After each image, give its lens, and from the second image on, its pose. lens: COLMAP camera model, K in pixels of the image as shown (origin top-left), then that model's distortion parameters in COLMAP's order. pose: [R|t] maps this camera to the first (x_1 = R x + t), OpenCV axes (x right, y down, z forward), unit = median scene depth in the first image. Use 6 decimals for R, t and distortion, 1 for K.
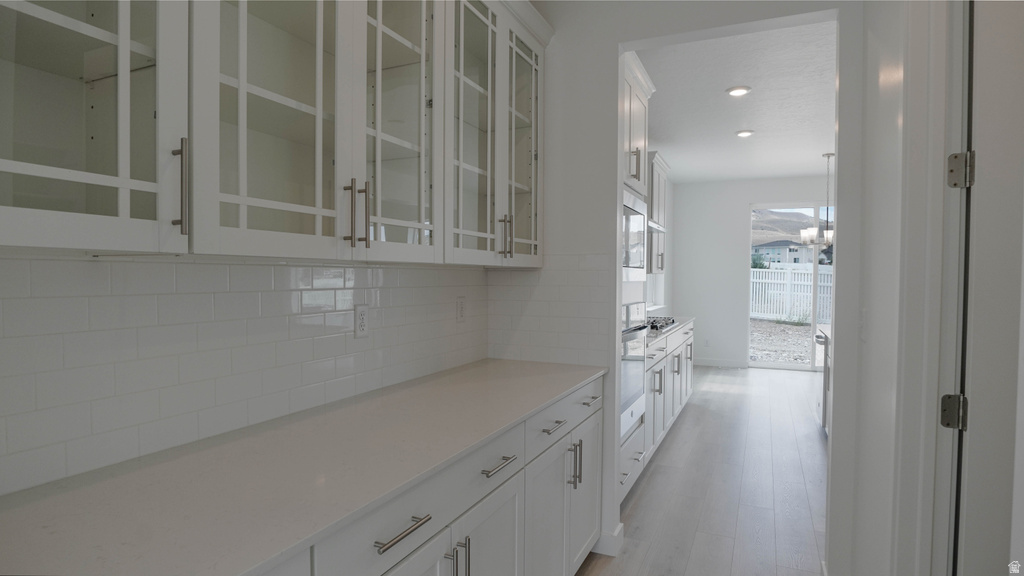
lens RADIAL K [[556.5, 0, 513.6], [0, 556.5, 293.9], [0, 0, 1]] dist [-0.027962, 0.002653]
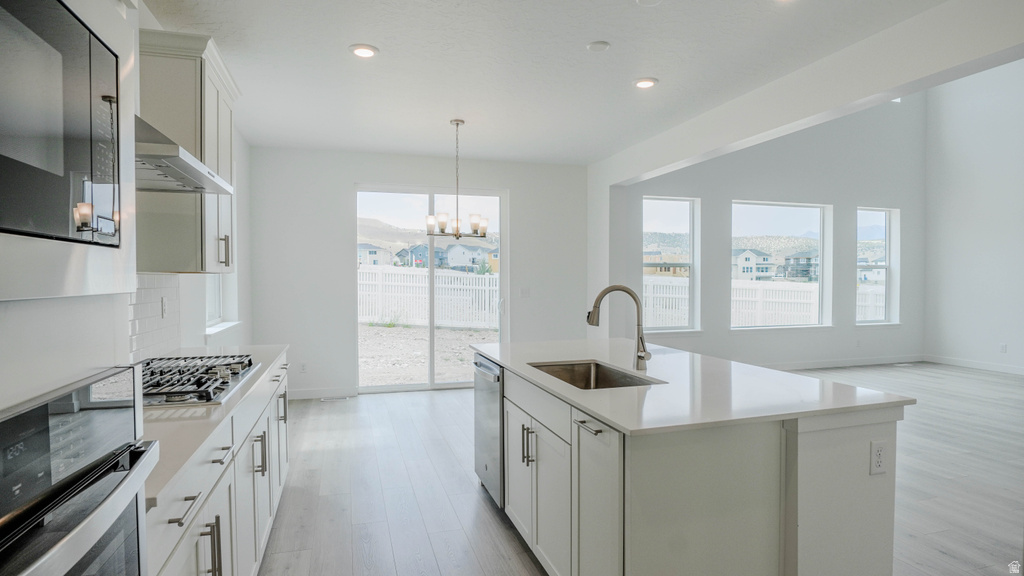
lens RADIAL K [[556.5, 0, 512.8], [0, 556.5, 291.5], [0, 0, 1]] dist [-0.027962, 0.002653]
pose [[0.755268, -0.021642, 0.655058, 0.086371], [0.025792, 0.999662, 0.003289, -0.008929], [-0.654908, 0.014411, 0.755571, 0.284797]]
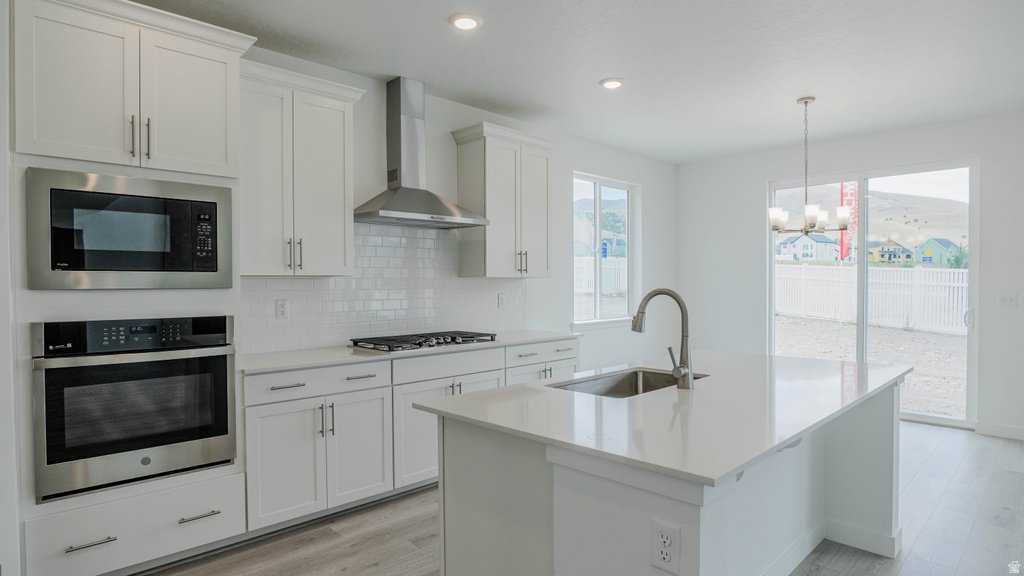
lens RADIAL K [[556.5, 0, 512.0], [0, 556.5, 290.2], [0, 0, 1]] dist [-0.027962, 0.002653]
pose [[0.933344, -0.004847, -0.358949, 0.377920], [-0.000686, 0.999883, -0.015286, -0.004788], [0.358981, 0.014513, 0.933232, 0.189084]]
